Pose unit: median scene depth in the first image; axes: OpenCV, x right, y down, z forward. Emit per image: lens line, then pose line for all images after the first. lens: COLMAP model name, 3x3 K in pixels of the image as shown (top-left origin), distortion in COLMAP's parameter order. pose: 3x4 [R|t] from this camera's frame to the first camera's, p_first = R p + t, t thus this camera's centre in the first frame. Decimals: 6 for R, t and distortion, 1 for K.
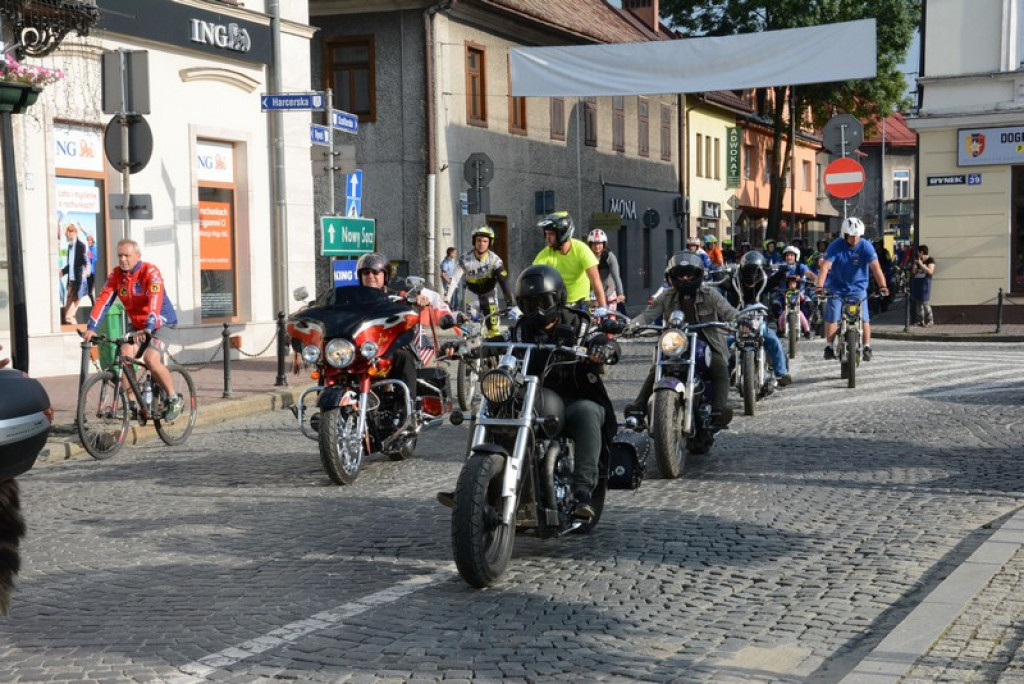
lens RADIAL K [[1530.0, 0, 576.9], [0, 1530.0, 373.8], [0, 0, 1]] dist [0.218128, 0.000000]
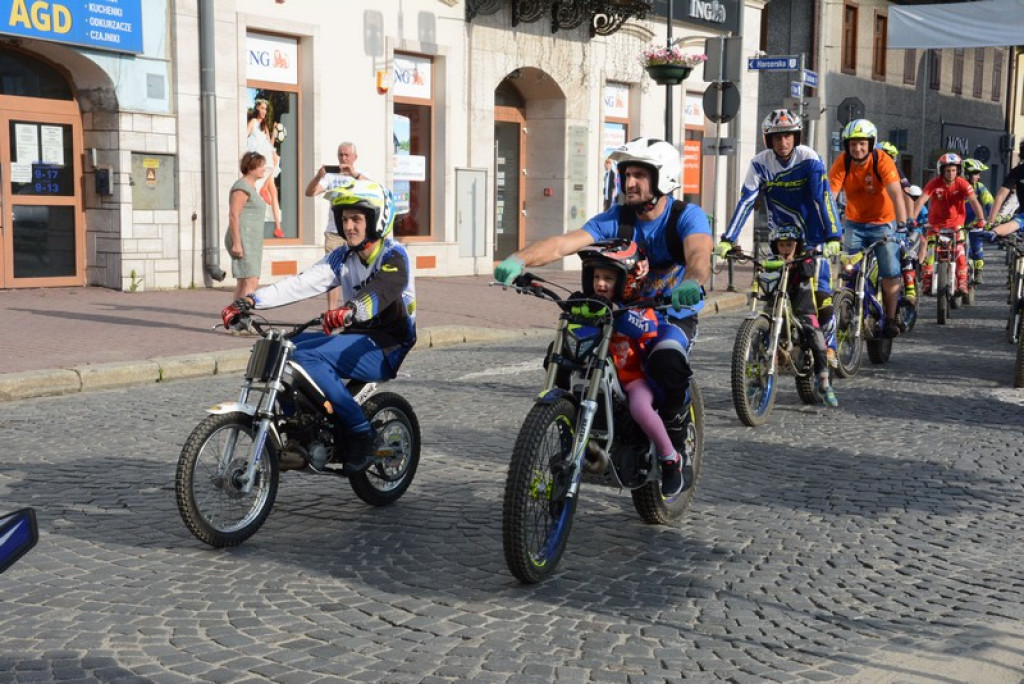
lens RADIAL K [[1784.4, 0, 489.5], [0, 1784.4, 367.3], [0, 0, 1]] dist [0.327862, 0.000000]
pose [[0.995185, 0.034000, -0.091925, -0.206367], [-0.032118, 0.999244, 0.021886, 0.040384], [0.092600, -0.018828, 0.995525, -0.410665]]
